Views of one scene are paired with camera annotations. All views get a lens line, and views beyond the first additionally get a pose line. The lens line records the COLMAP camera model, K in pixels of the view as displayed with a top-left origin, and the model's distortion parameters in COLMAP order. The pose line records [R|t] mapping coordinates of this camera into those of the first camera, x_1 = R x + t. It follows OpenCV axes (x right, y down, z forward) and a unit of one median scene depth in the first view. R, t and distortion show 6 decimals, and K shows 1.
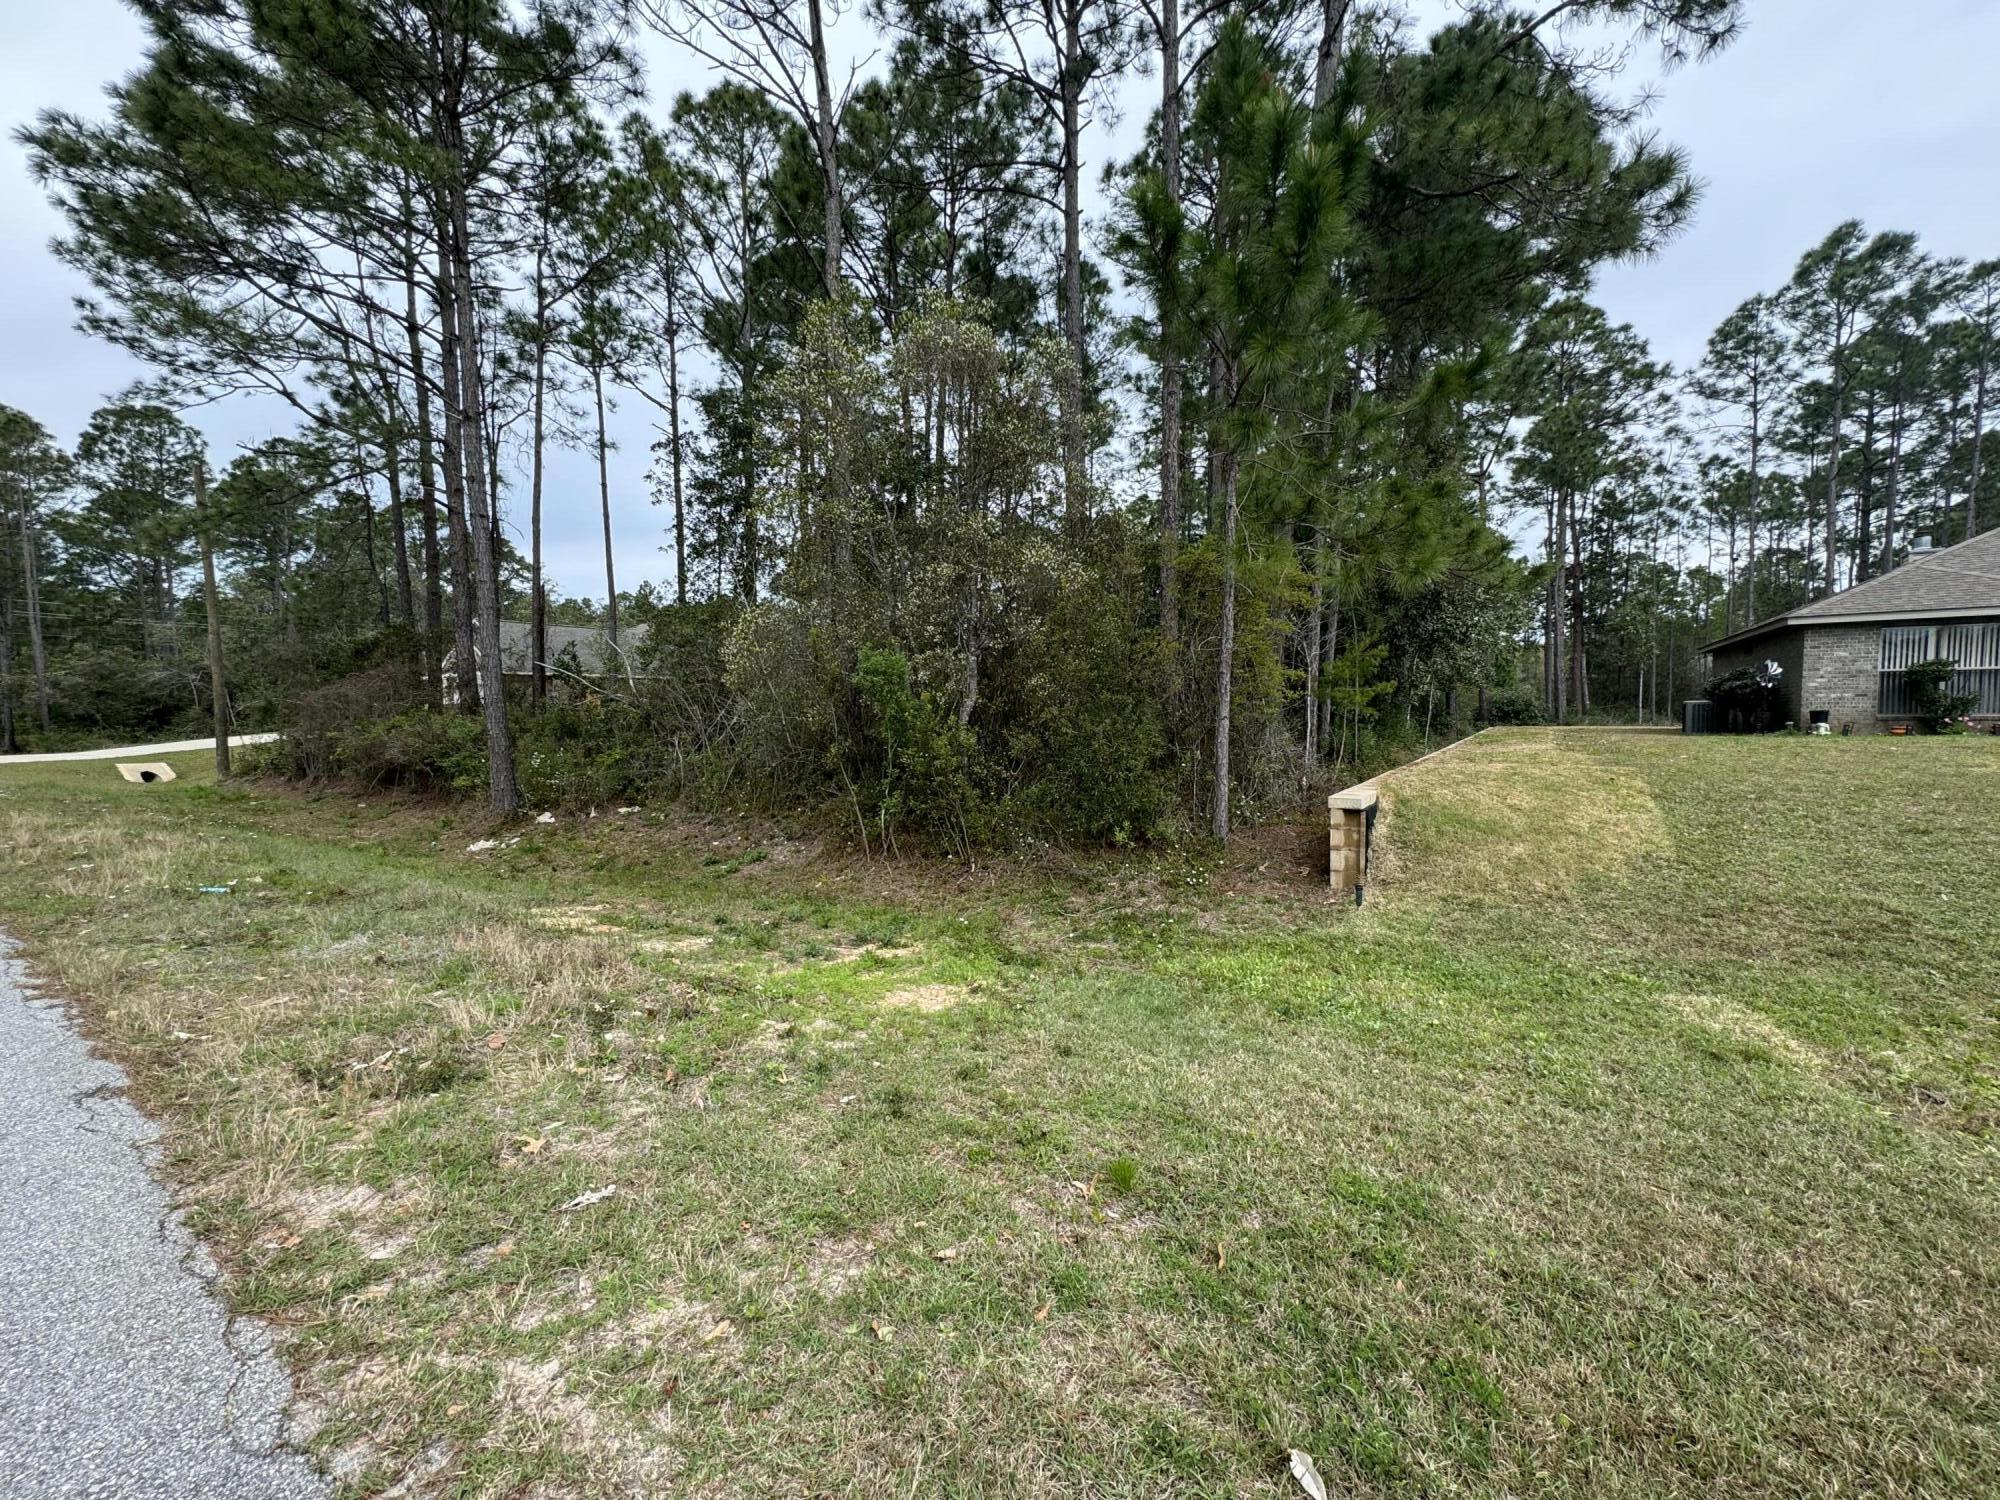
lens RADIAL K [[802.4, 0, 1000.2], [0, 802.4, 752.9], [0, 0, 1]] dist [0.001653, 0.000607]
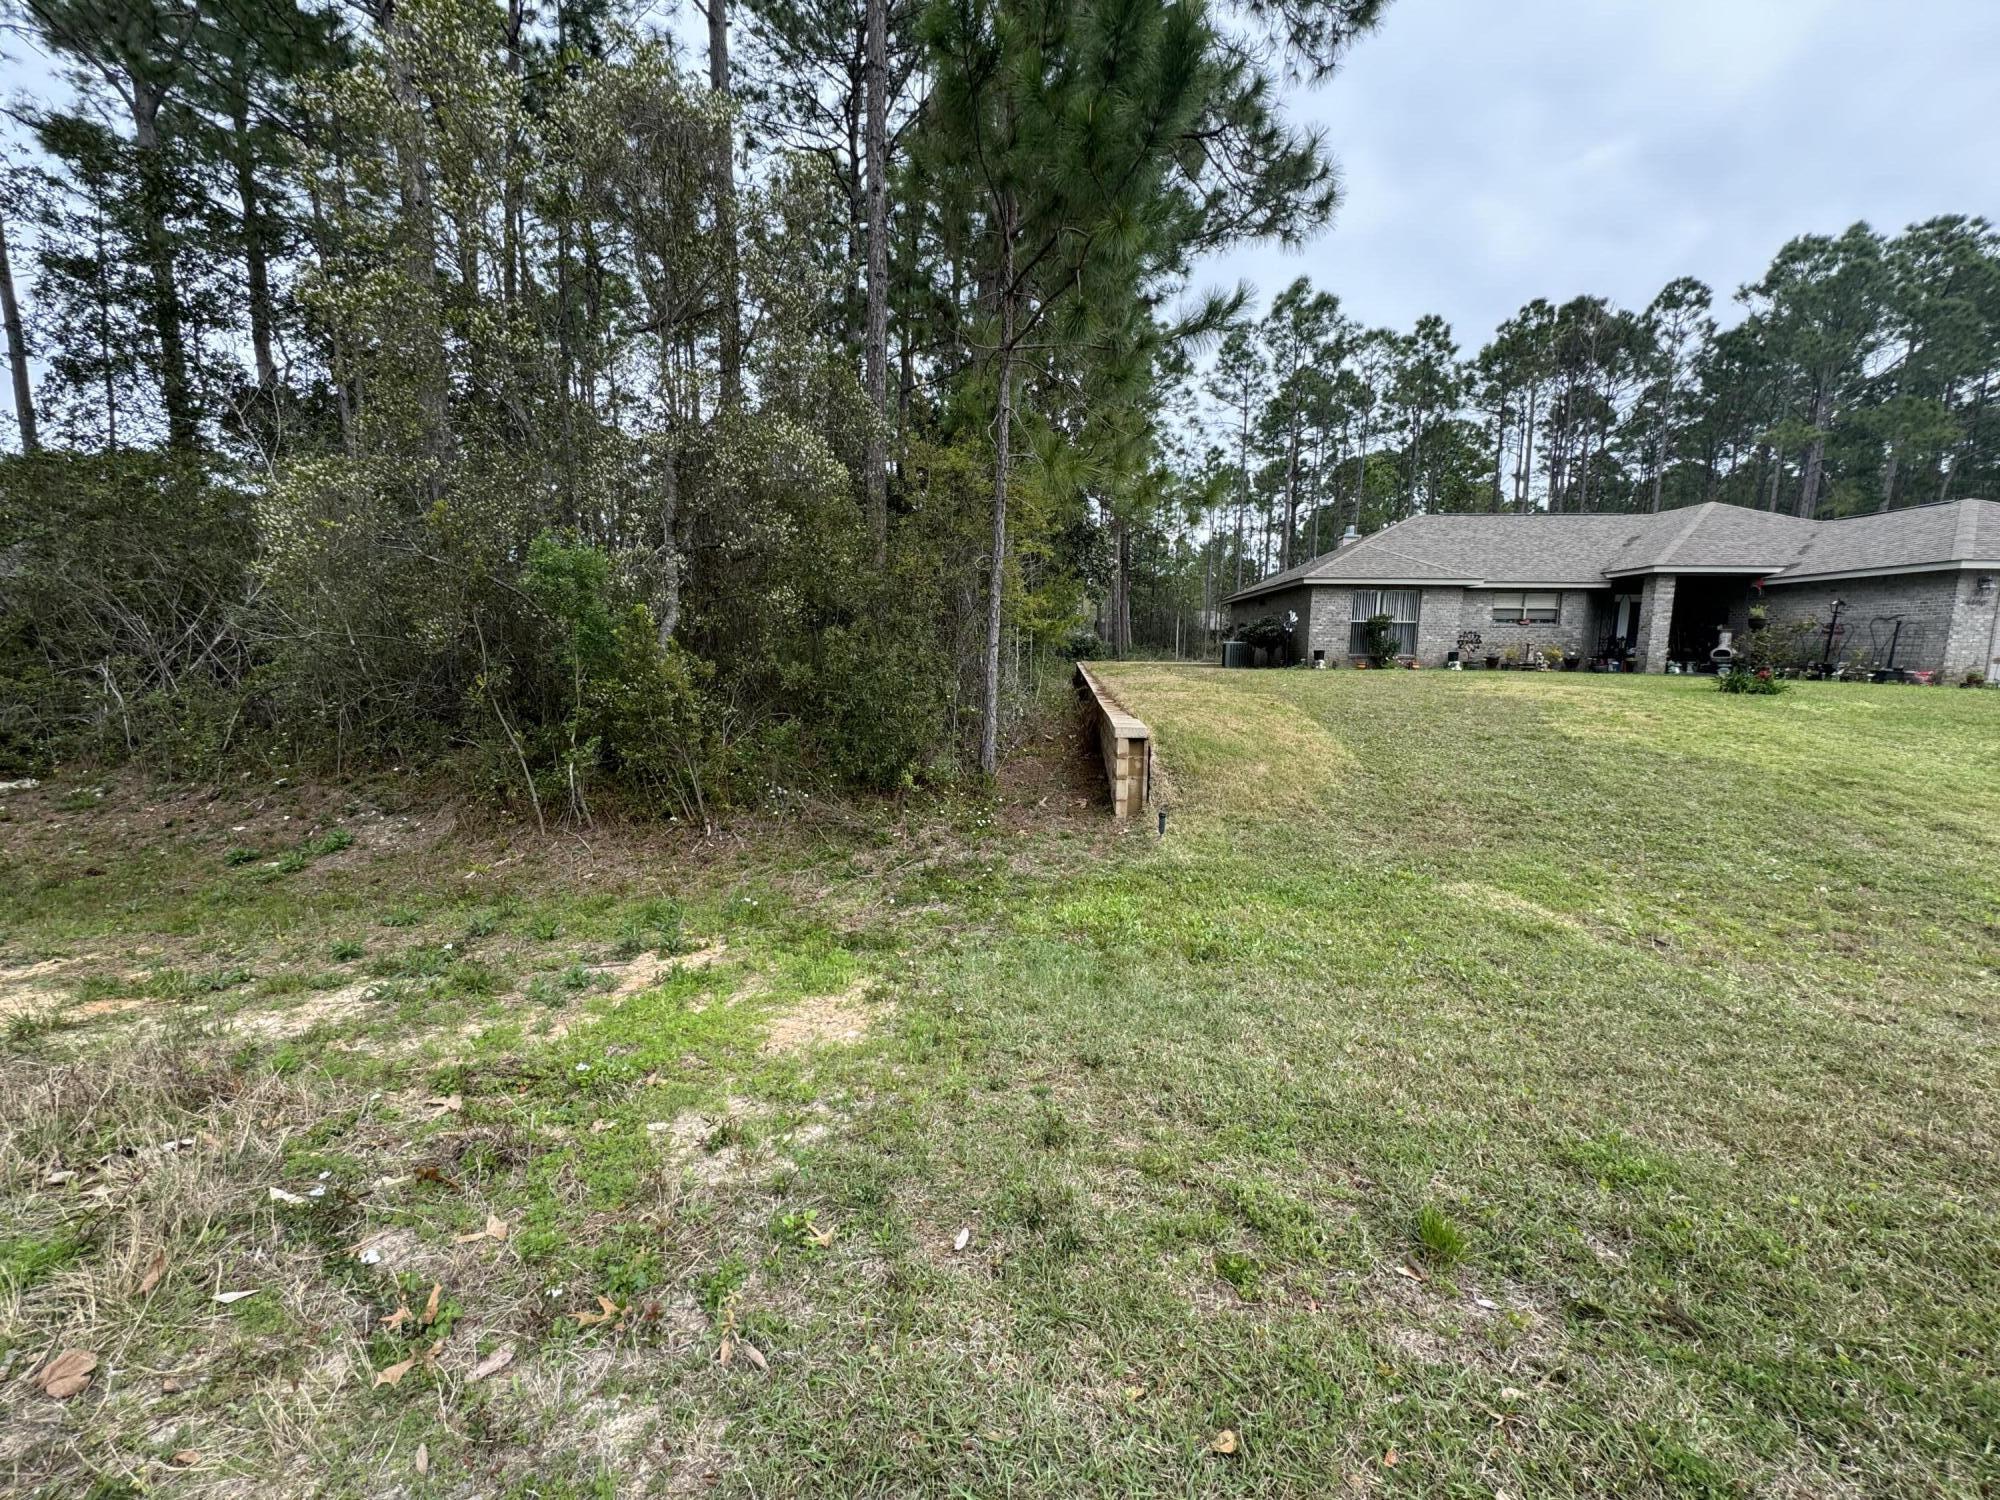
lens RADIAL K [[802.4, 0, 1000.6], [0, 802.4, 750.7], [0, 0, 1]] dist [0.001653, 0.000607]
pose [[0.871400, -0.045862, 0.488424, -0.103804], [0.007280, 0.996720, 0.080601, 0.002061], [-0.490519, -0.066680, 0.868876, 0.110512]]
